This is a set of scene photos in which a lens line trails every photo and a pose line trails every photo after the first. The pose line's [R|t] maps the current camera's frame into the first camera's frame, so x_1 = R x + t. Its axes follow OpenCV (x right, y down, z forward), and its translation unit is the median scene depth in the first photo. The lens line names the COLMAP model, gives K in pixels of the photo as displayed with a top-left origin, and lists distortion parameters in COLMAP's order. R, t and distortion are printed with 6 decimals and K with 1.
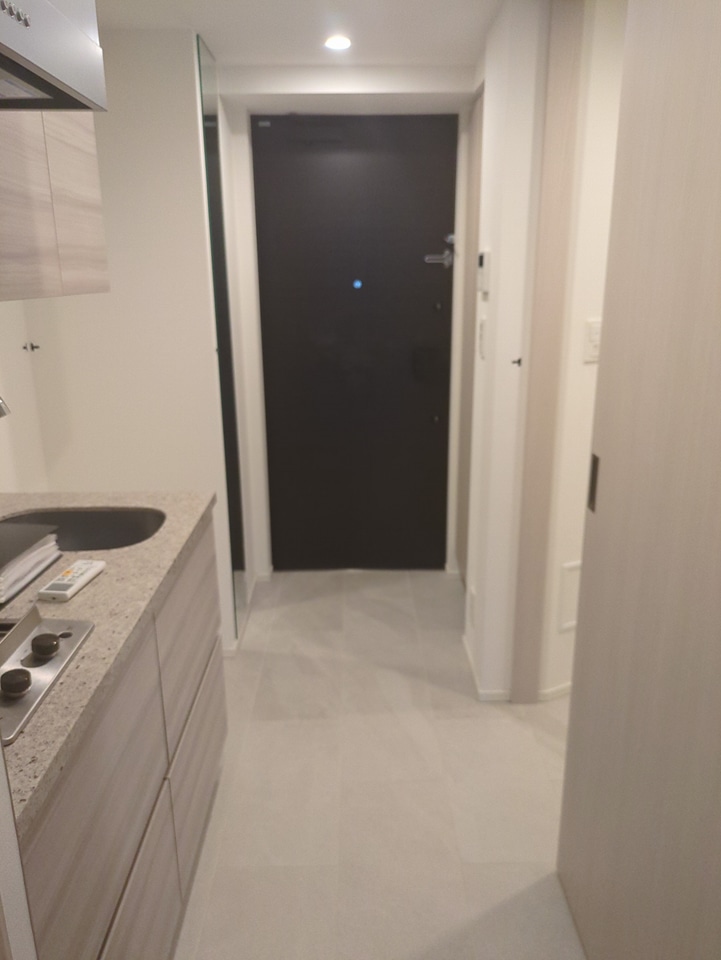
lens RADIAL K [[720.7, 0, 360.8], [0, 720.7, 480.1], [0, 0, 1]] dist [0.037383, -0.001353]
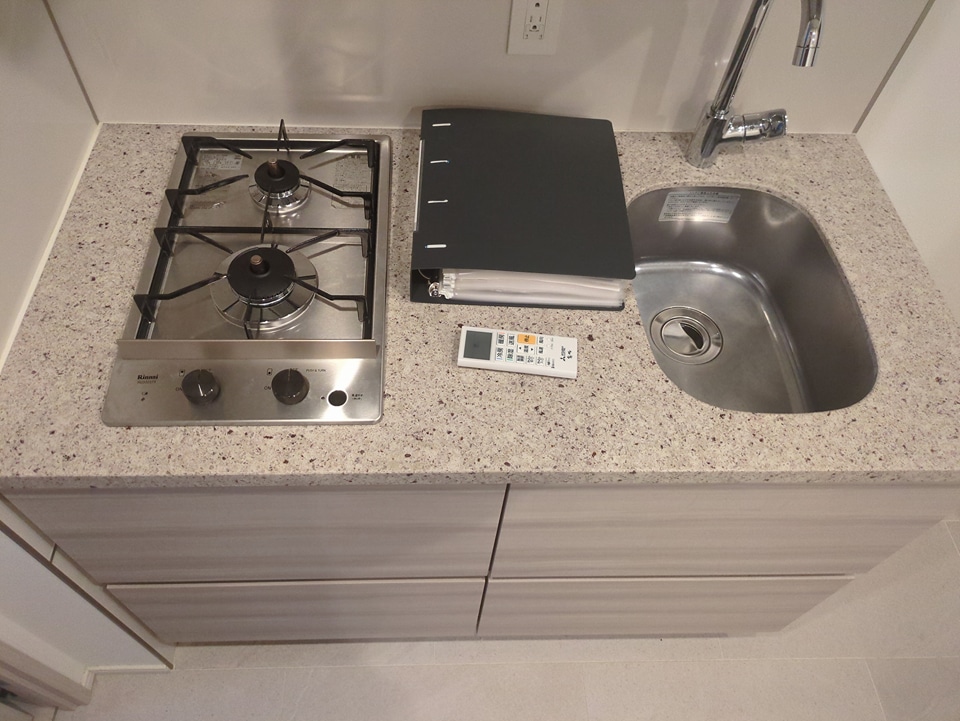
lens RADIAL K [[720.7, 0, 477.9], [0, 720.7, 360.5], [0, 0, 1]] dist [0.037383, -0.001353]
pose [[0.024087, 0.822419, -0.568372, -0.013824], [-0.341239, 0.541155, 0.768575, -0.365118], [0.939668, 0.175438, 0.293676, 0.789261]]
